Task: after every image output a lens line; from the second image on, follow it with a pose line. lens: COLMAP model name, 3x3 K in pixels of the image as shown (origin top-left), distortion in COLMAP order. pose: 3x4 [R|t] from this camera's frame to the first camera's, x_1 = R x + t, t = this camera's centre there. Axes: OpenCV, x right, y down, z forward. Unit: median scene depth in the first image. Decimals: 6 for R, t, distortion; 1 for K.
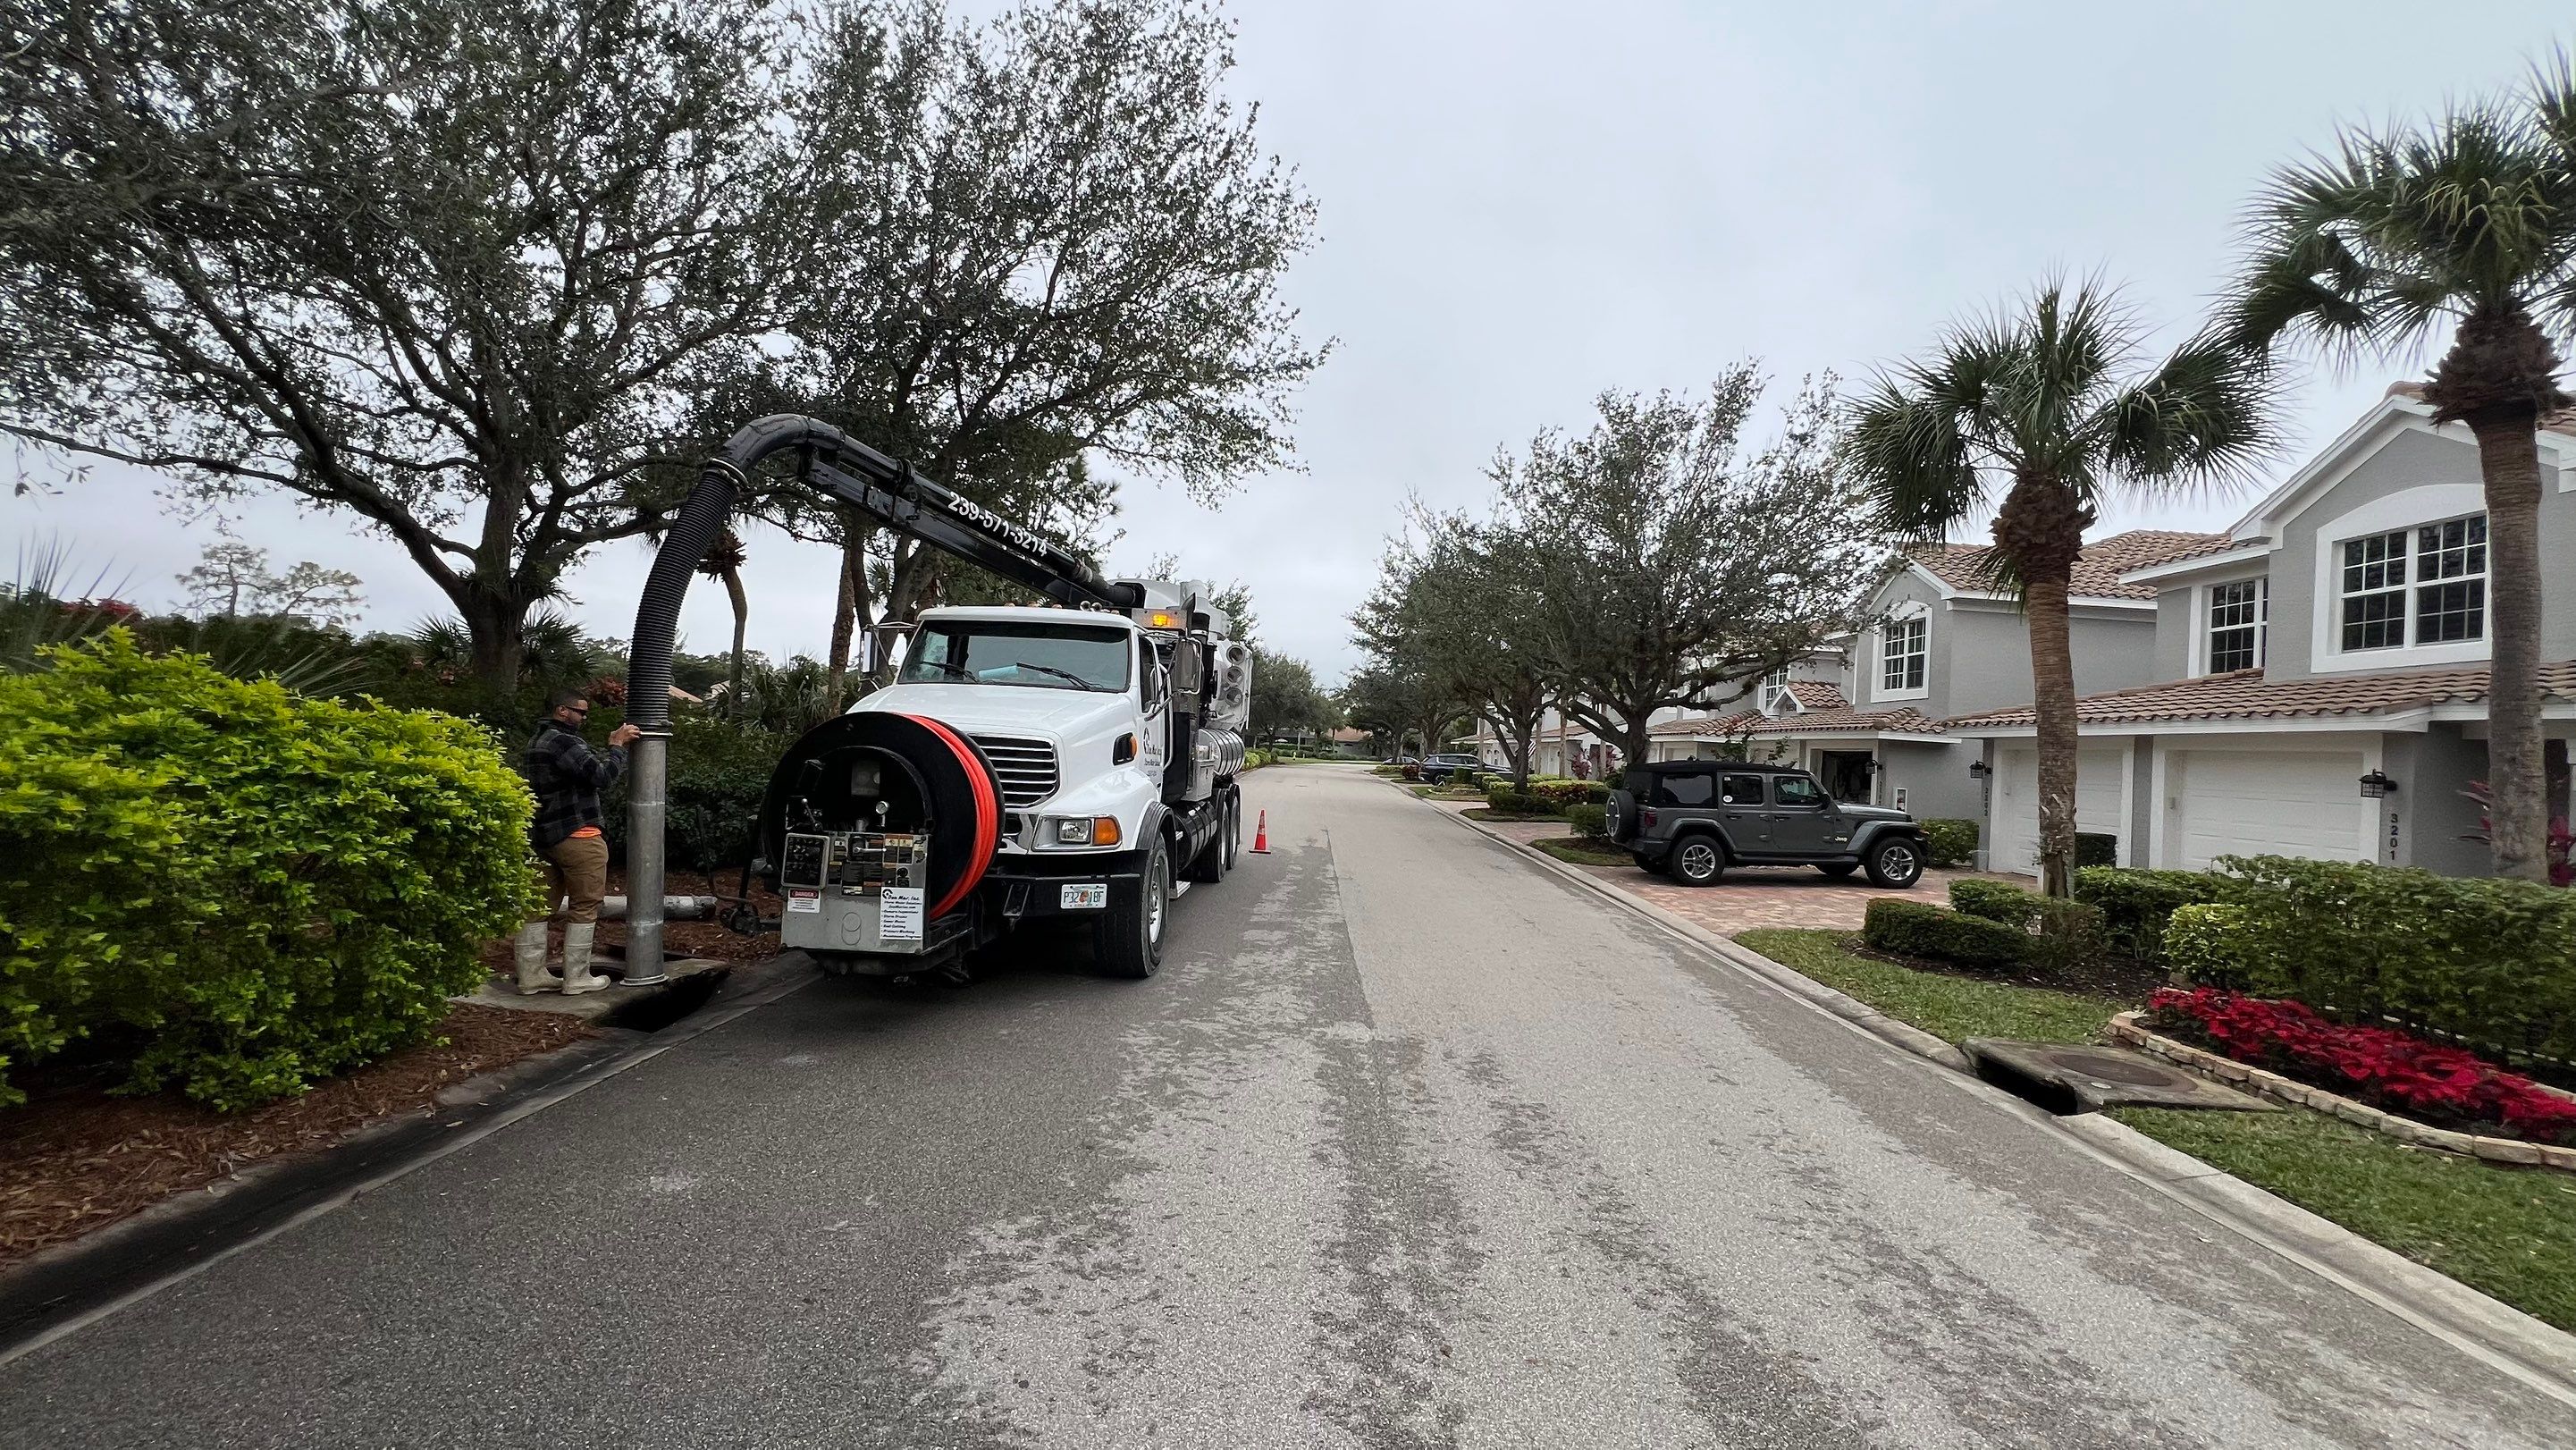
lens RADIAL K [[1029.8, 0, 1279.8], [0, 1029.8, 721.9], [0, 0, 1]] dist [-0.002590, 0.000400]
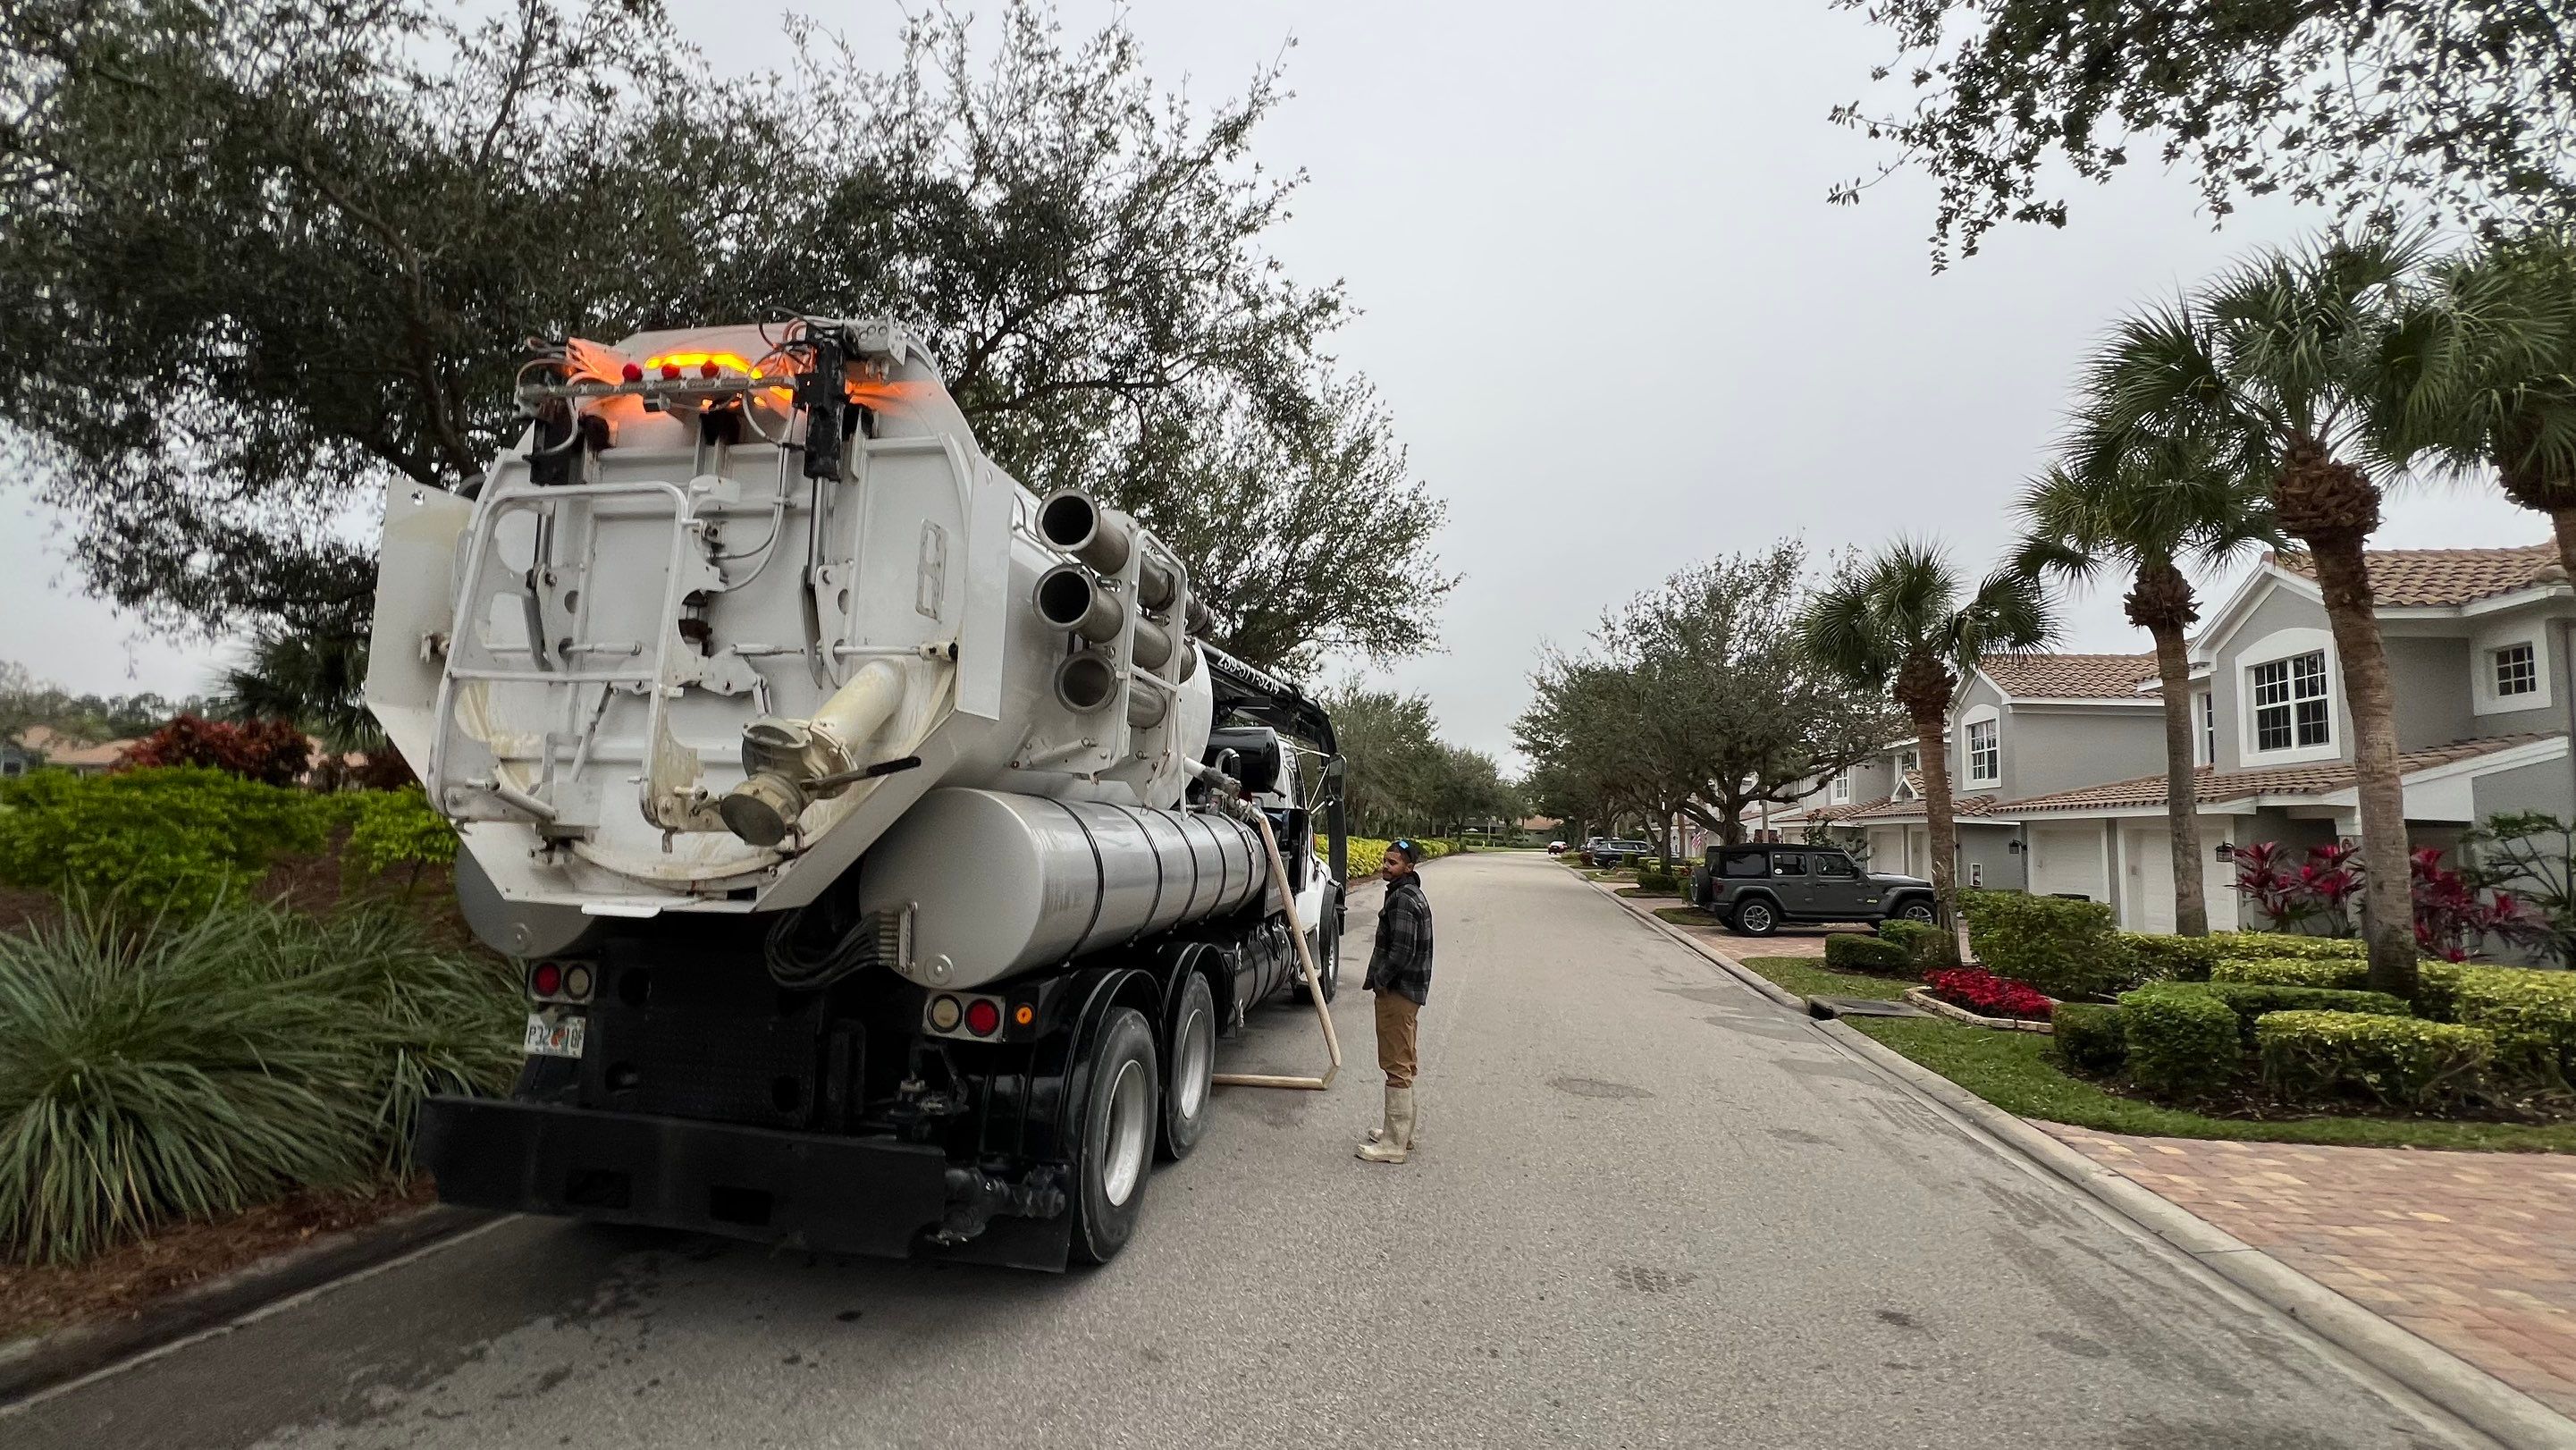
lens RADIAL K [[1029.8, 0, 1279.8], [0, 1029.8, 721.9], [0, 0, 1]] dist [-0.002590, 0.000400]
pose [[0.982316, -0.036903, -0.183556, 0.049303], [0.020709, 0.995783, -0.089371, -0.012757], [0.186080, 0.083989, 0.978938, -0.456054]]
